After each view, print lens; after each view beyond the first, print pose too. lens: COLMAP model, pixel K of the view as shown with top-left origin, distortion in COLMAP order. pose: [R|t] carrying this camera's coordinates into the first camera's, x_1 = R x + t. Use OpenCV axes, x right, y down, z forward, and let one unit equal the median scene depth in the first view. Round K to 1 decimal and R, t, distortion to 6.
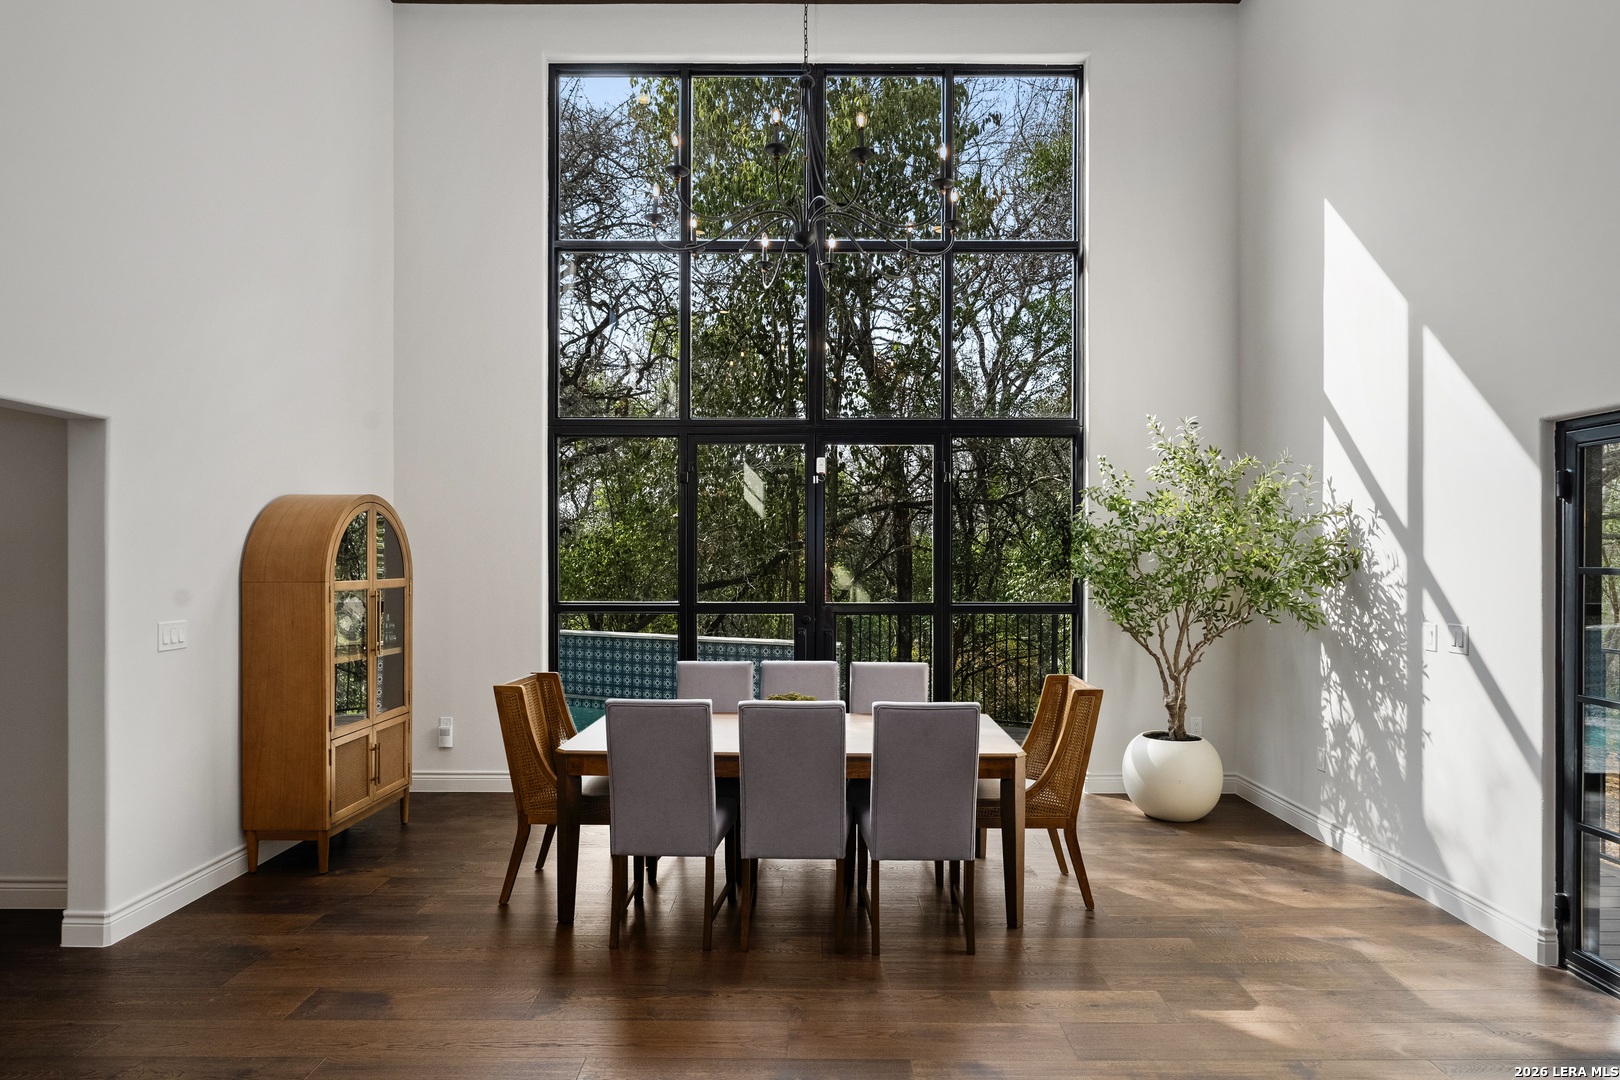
lens RADIAL K [[966.5, 0, 830.7], [0, 966.5, 549.2], [0, 0, 1]] dist [0.053579, 0.000107]
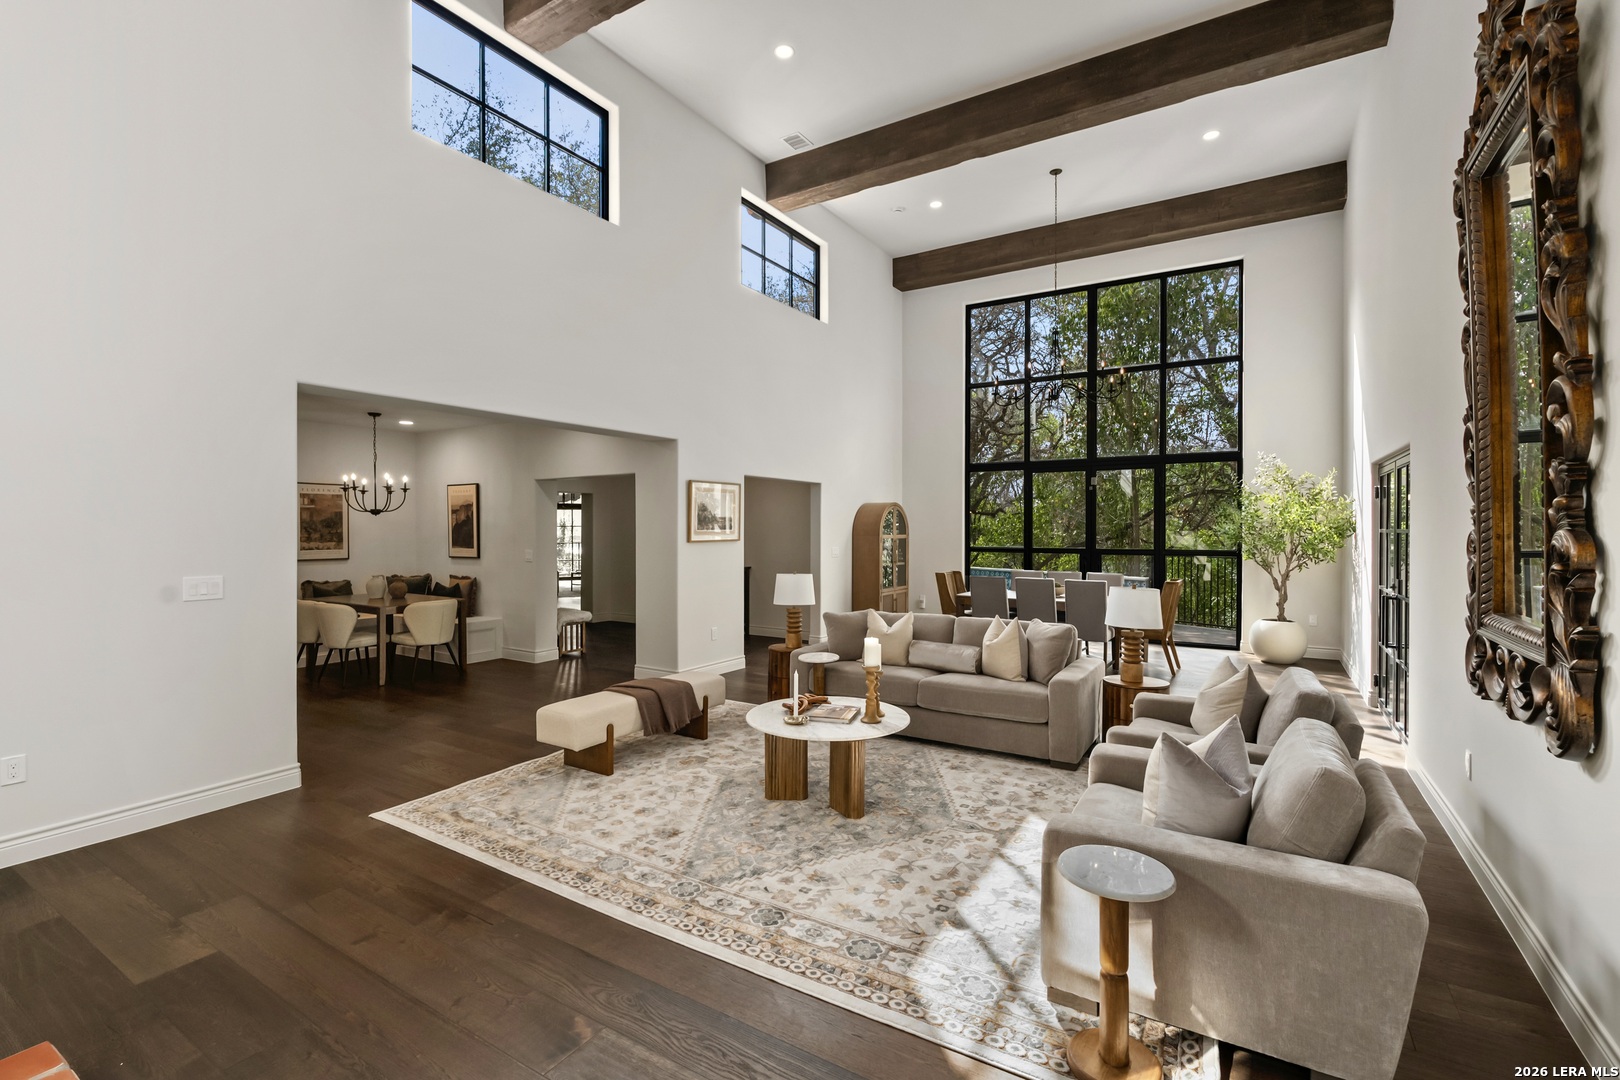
lens RADIAL K [[736.9, 0, 808.7], [0, 736.9, 534.6], [0, 0, 1]] dist [-0.002599, -0.001027]
pose [[0.847338, 0.000174, -0.531053, 0.337911], [0.008963, 0.999853, 0.014628, -0.002170], [0.530978, -0.017155, 0.847212, -0.699973]]
